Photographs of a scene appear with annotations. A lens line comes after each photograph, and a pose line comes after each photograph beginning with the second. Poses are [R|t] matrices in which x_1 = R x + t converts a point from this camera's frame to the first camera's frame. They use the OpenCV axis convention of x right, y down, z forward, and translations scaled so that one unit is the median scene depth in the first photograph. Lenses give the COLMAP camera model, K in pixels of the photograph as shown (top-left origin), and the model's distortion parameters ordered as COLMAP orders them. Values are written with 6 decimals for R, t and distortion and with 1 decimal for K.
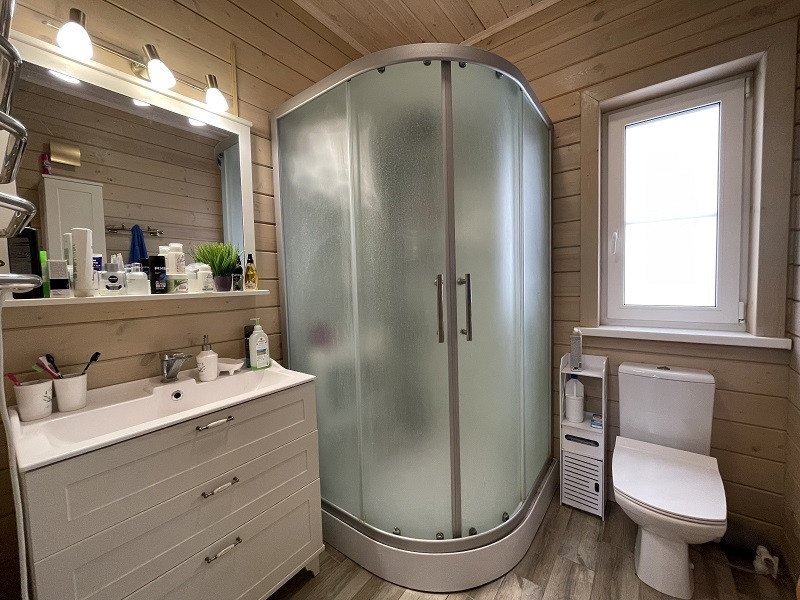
lens RADIAL K [[323.2, 0, 402.3], [0, 323.2, 298.4], [0, 0, 1]] dist [-0.002380, -0.000661]
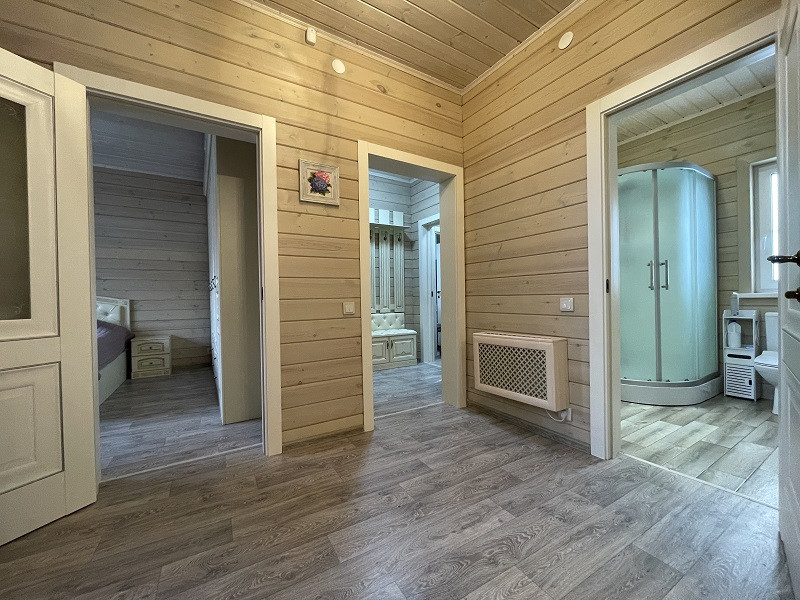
lens RADIAL K [[323.2, 0, 402.4], [0, 323.2, 299.5], [0, 0, 1]] dist [-0.002380, -0.000661]
pose [[0.931410, 0.008272, -0.363878, -0.501761], [-0.022404, 0.999149, -0.034633, 0.230450], [0.363282, 0.040410, 0.930802, -1.275269]]
